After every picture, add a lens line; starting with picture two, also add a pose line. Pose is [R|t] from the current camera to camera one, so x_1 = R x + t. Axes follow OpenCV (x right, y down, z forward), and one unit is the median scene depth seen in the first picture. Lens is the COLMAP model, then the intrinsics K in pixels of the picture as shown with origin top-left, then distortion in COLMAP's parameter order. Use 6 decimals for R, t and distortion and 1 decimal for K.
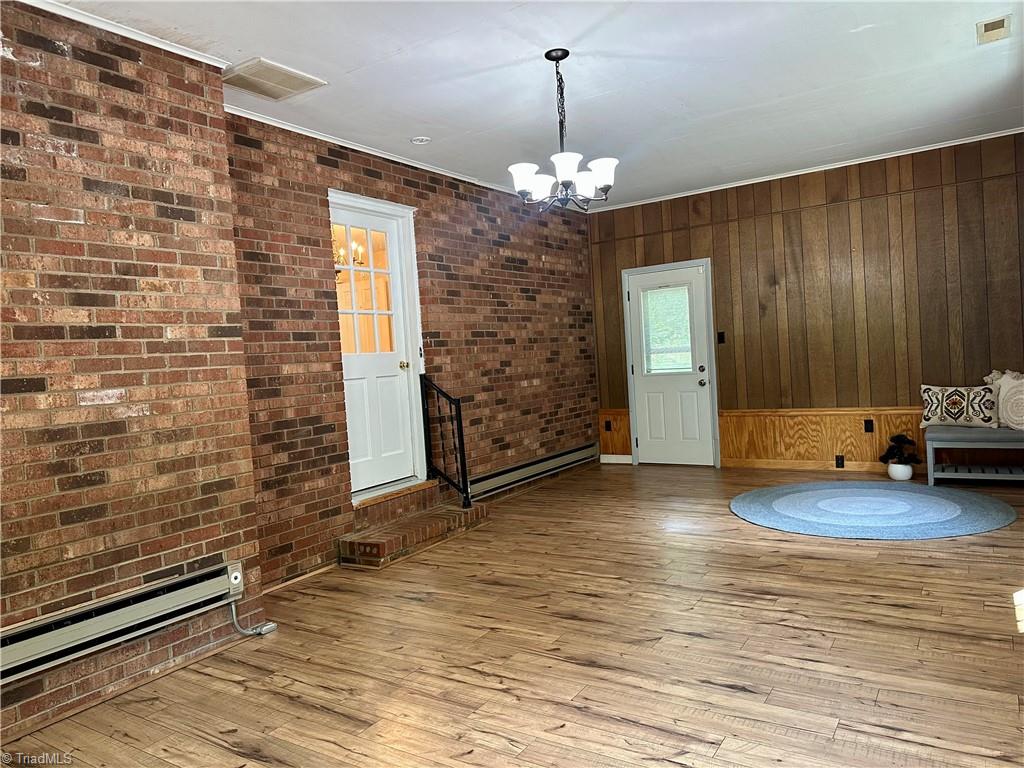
lens RADIAL K [[716.4, 0, 507.2], [0, 716.4, 387.4], [0, 0, 1]] dist [0.106001, -0.134702]
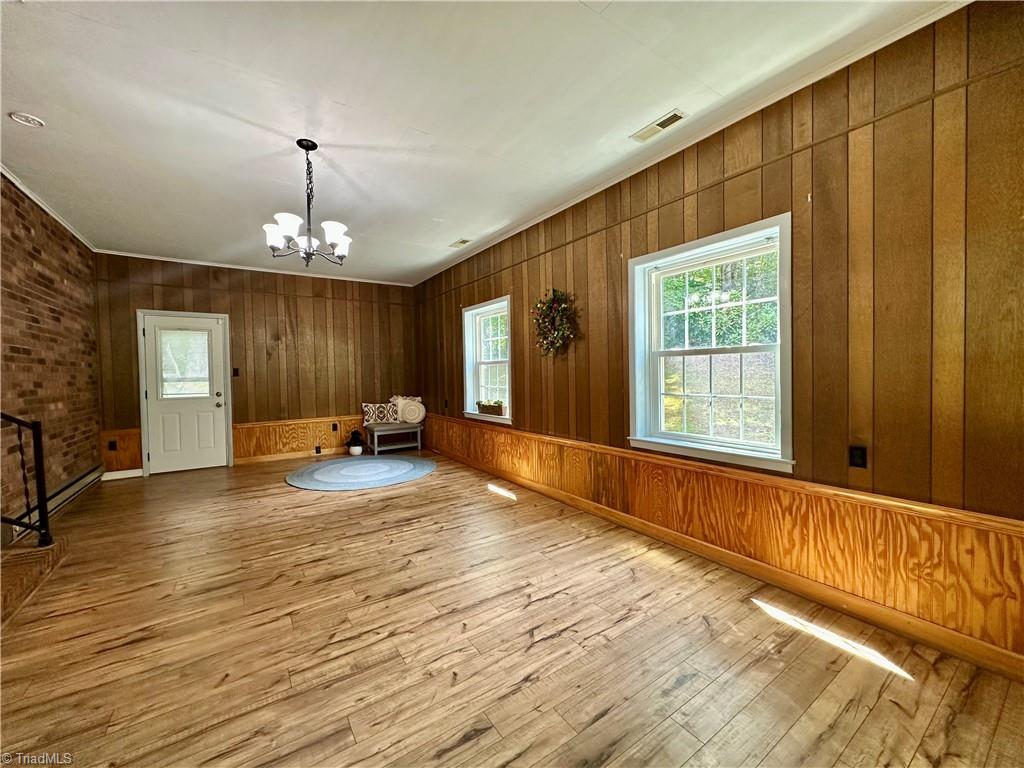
lens RADIAL K [[411.9, 0, 510.0], [0, 411.9, 384.9], [0, 0, 1]] dist [0.001482, 0.000576]
pose [[0.381764, 0.032615, 0.923684, -0.275774], [0.031150, 0.998355, -0.048126, 0.012457], [-0.923735, 0.047145, 0.380120, 0.240958]]
